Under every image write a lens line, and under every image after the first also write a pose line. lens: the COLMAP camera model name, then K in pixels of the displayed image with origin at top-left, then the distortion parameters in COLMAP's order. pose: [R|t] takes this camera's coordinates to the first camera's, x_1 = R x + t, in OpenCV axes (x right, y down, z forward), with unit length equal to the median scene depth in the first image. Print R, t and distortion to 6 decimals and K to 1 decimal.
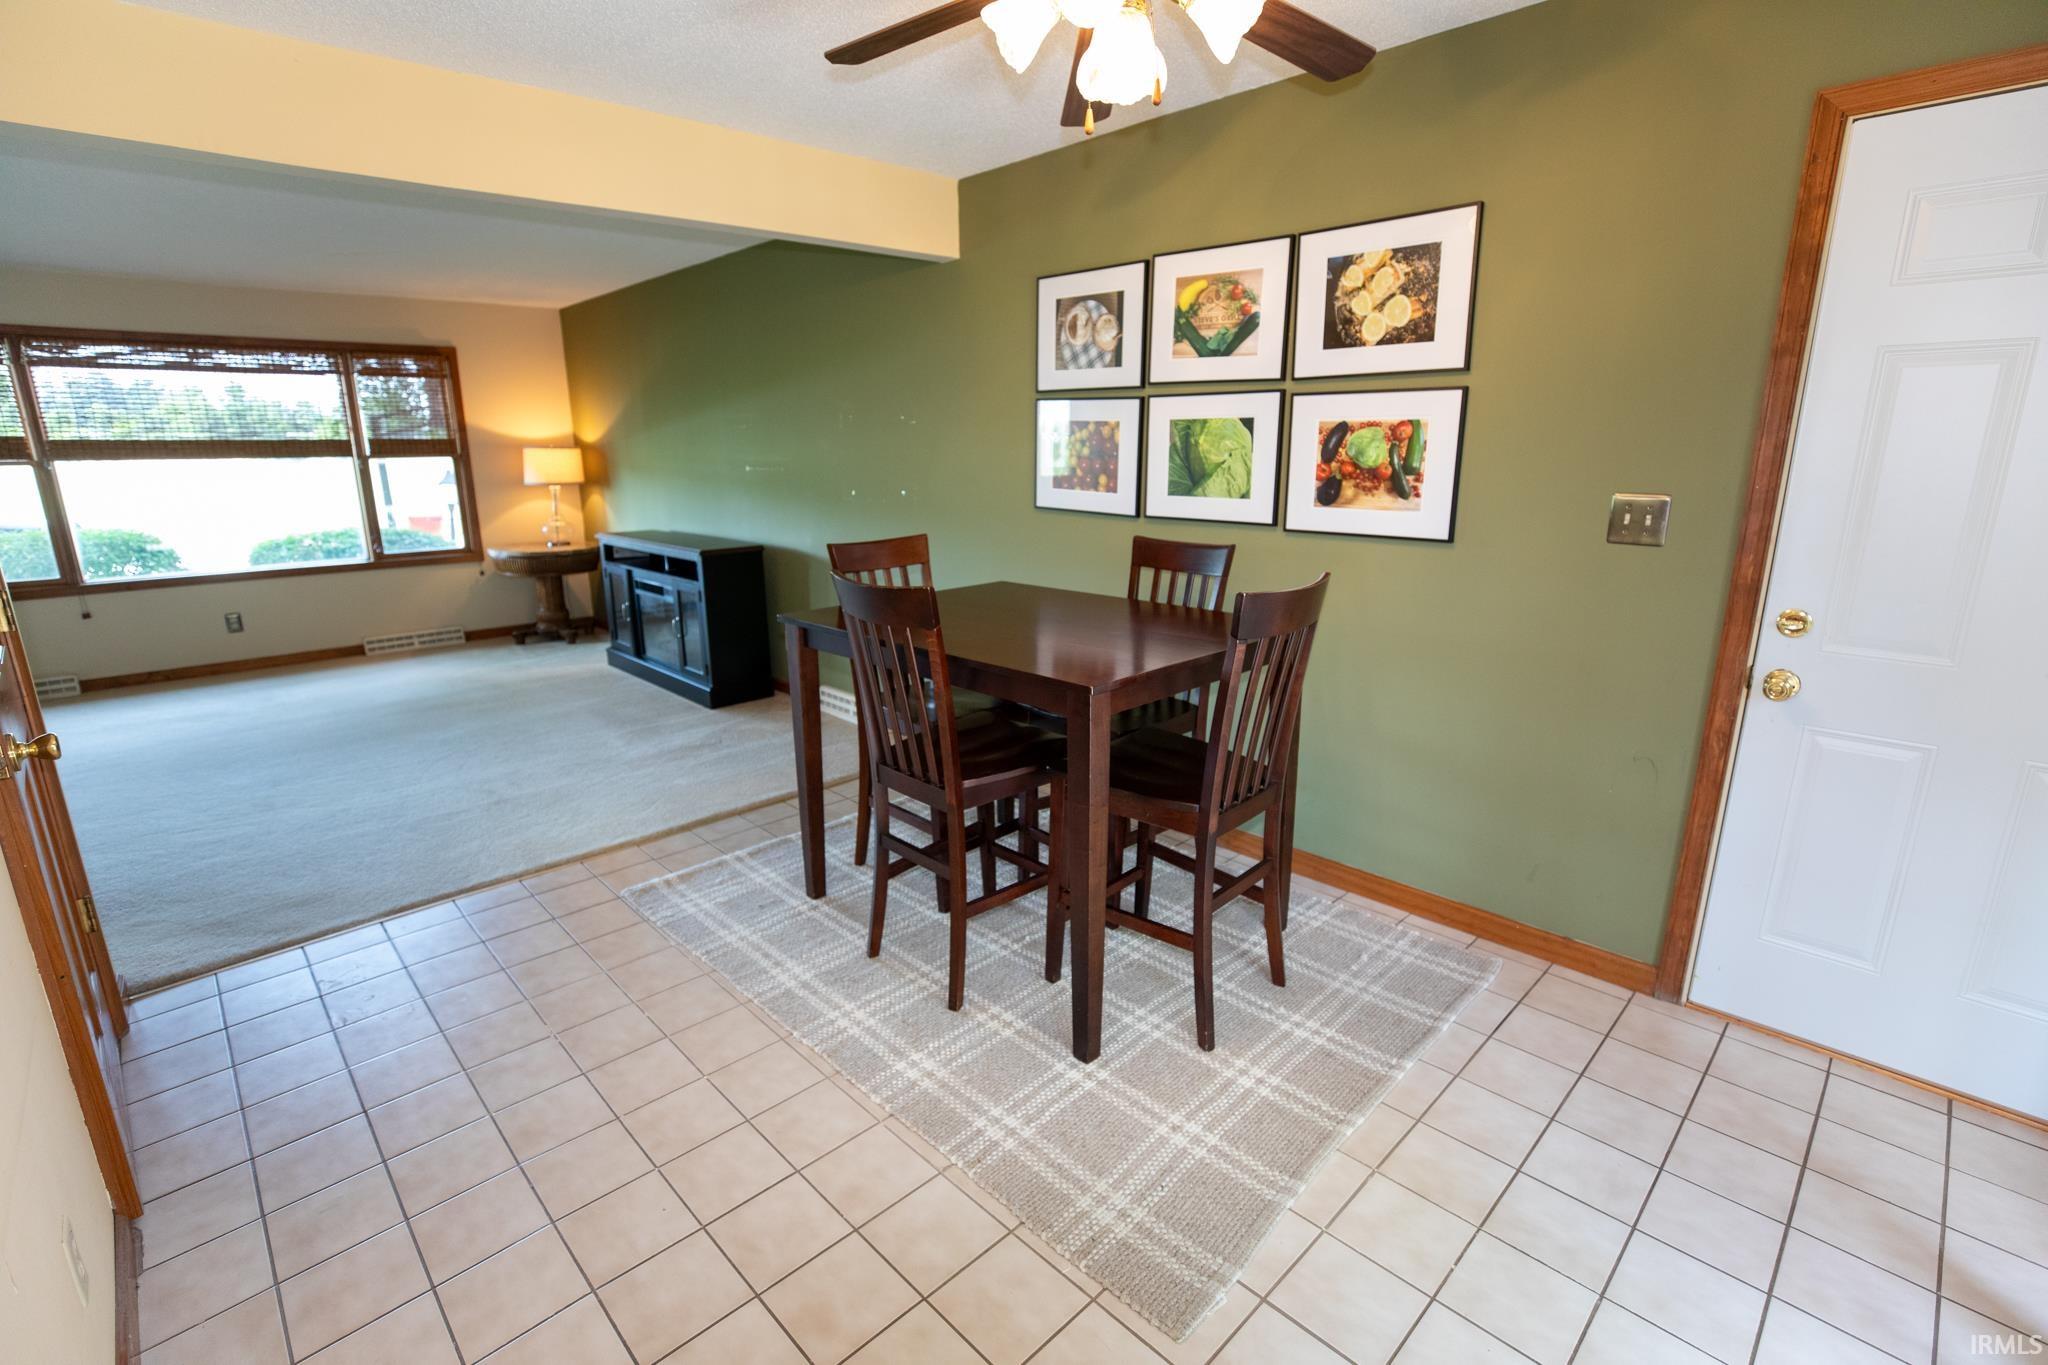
lens RADIAL K [[933.7, 0, 1018.6], [0, 933.7, 685.0], [0, 0, 1]] dist [-0.047812, 0.014712]
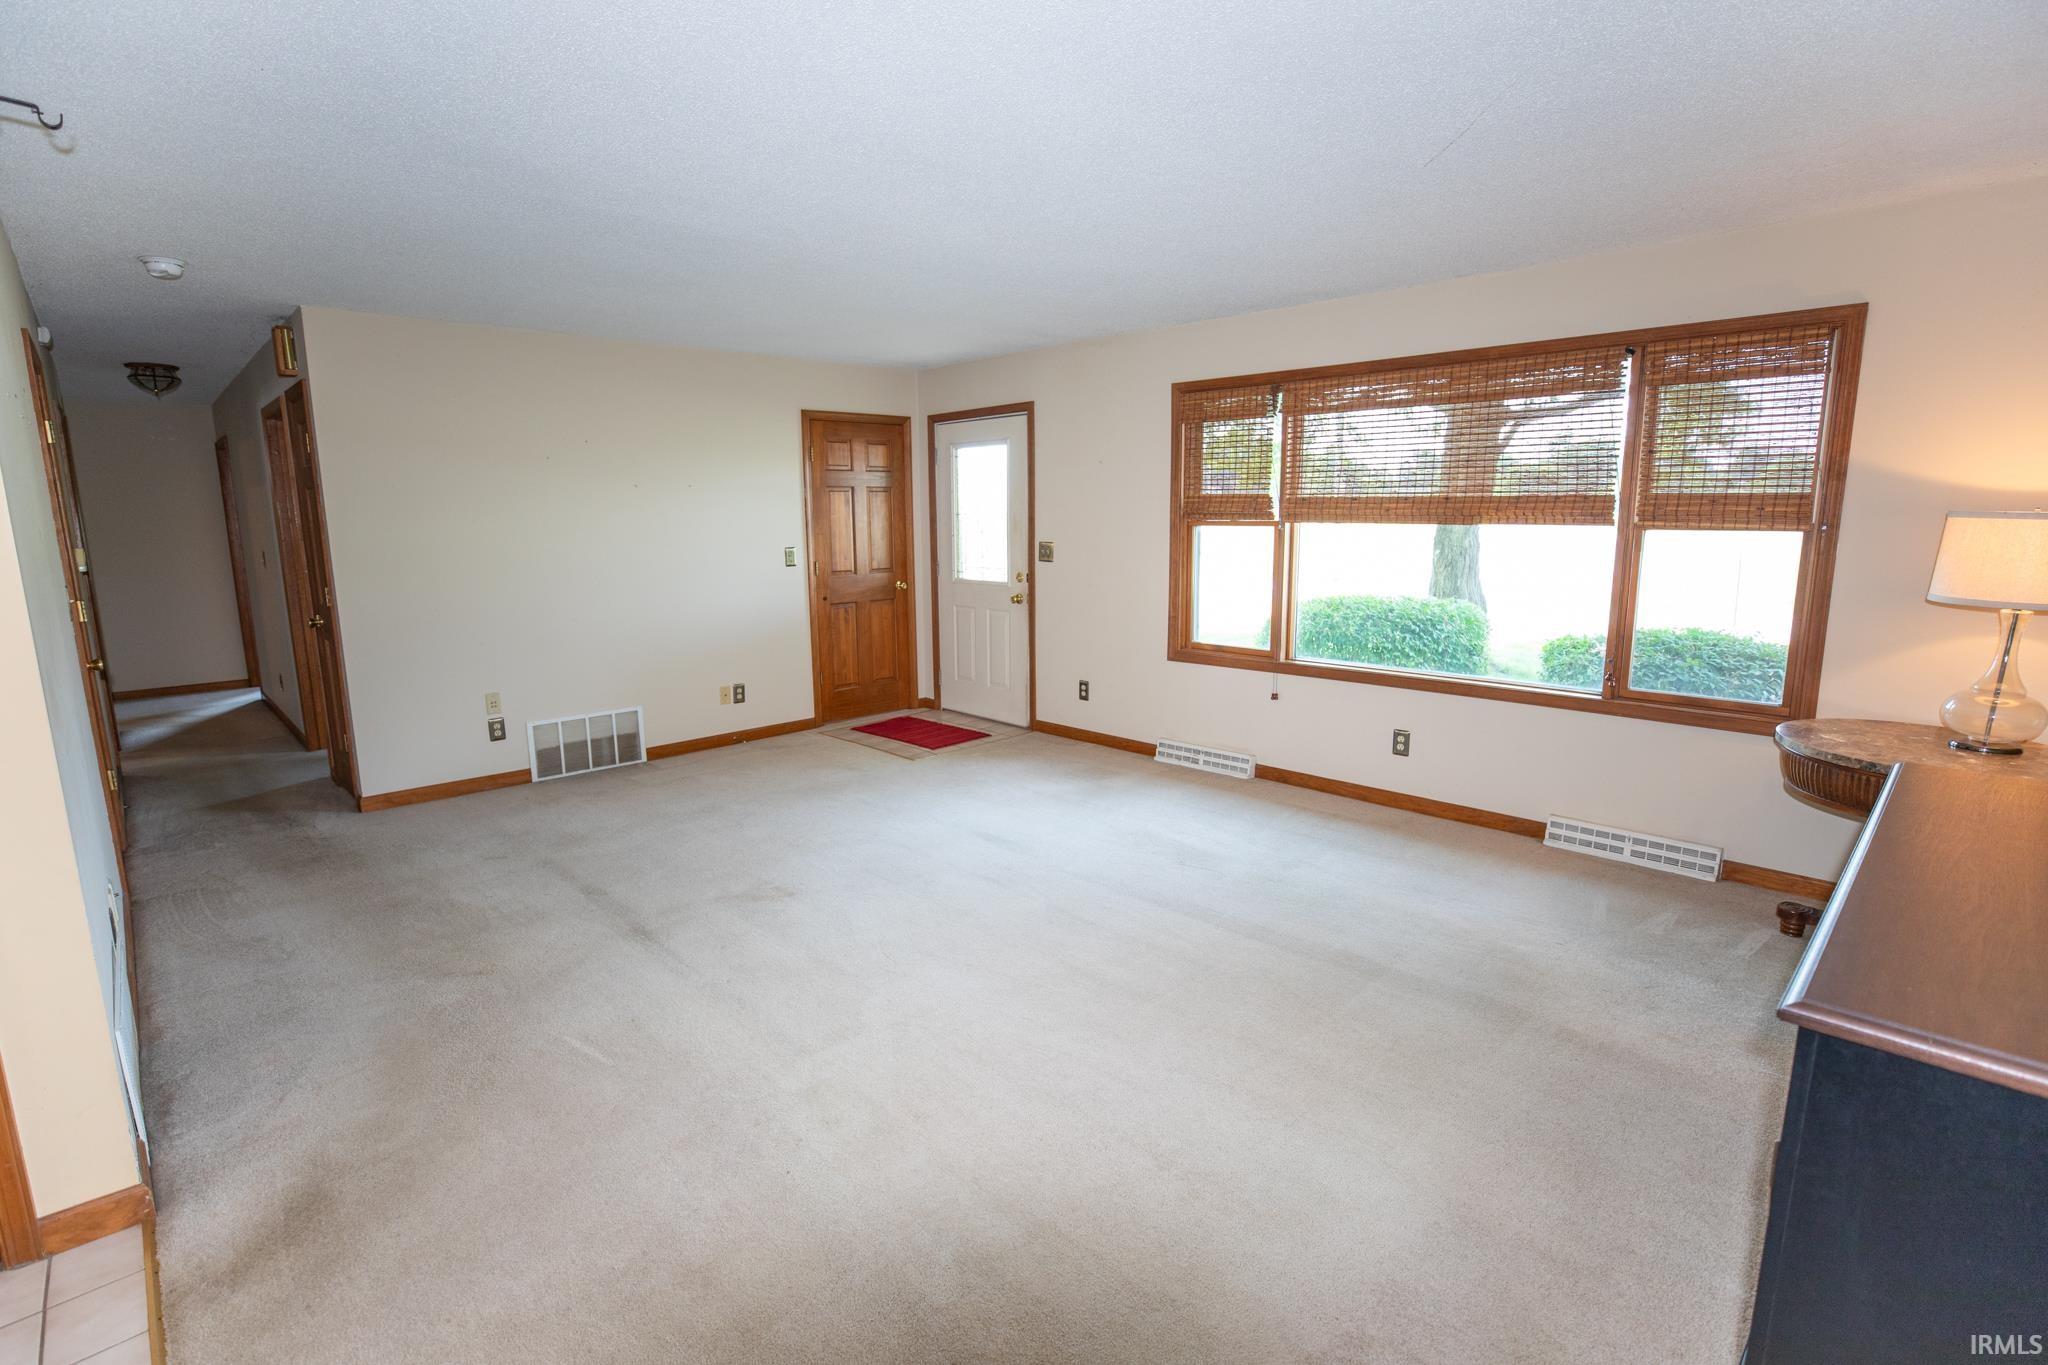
lens RADIAL K [[950.5, 0, 1024.0], [0, 950.5, 682.5], [0, 0, 1]] dist [-0.050630, 0.013698]
pose [[-0.000613, 0.175532, -0.984474, -0.224135], [-0.243184, 0.954894, 0.170409, -0.316861], [0.969980, 0.239513, 0.042101, 1.223311]]
